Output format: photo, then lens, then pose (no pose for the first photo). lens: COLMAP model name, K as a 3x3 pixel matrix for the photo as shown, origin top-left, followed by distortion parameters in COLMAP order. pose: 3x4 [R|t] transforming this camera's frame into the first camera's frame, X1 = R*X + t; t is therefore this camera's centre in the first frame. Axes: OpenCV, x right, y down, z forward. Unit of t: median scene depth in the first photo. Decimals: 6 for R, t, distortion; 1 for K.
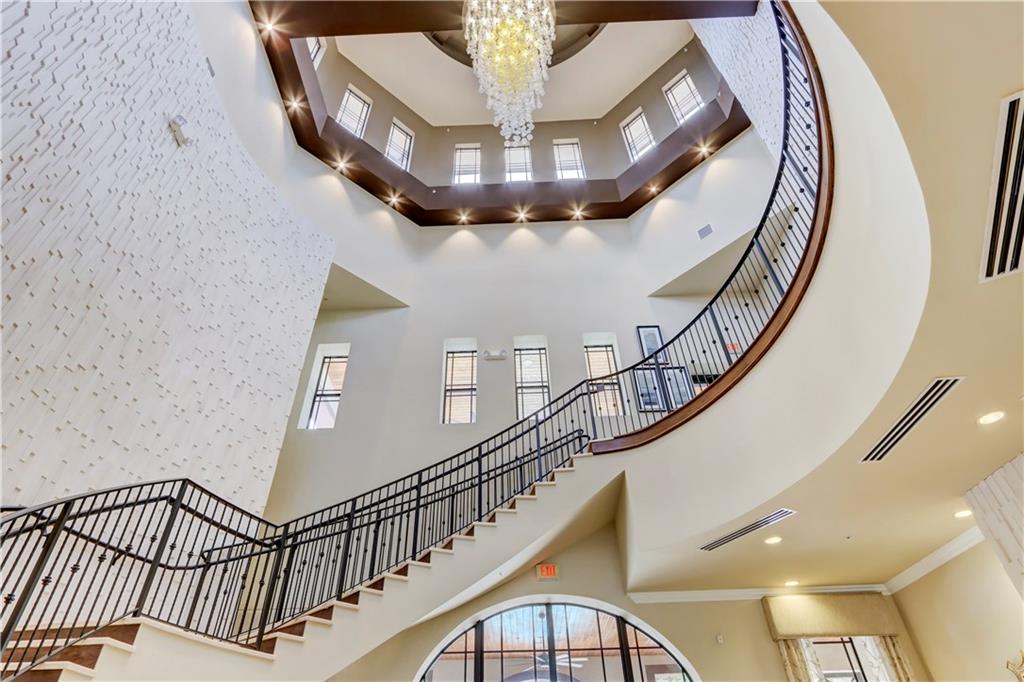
lens RADIAL K [[553.4, 0, 512.0], [0, 553.4, 341.0], [0, 0, 1]] dist [0.002700, 0.002050]
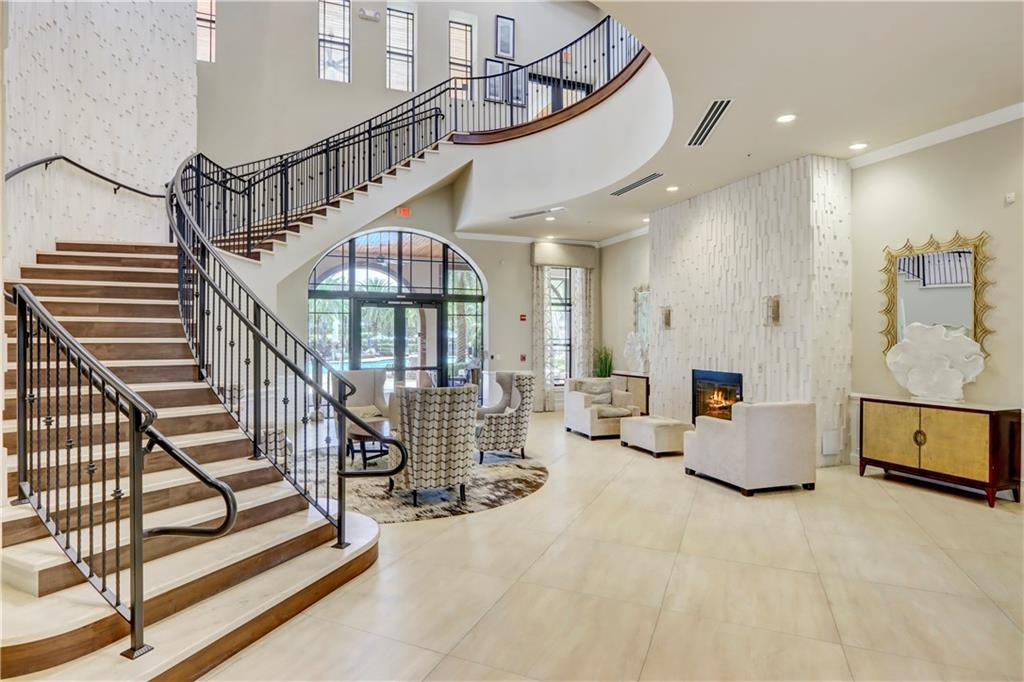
lens RADIAL K [[538.8, 0, 512.0], [0, 538.8, 341.0], [0, 0, 1]] dist [0.001872, 0.000277]
pose [[0.918570, 0.019849, 0.394761, -0.236659], [-0.271557, 0.757400, 0.593804, -0.258248], [-0.287205, -0.652650, 0.701114, -0.310204]]
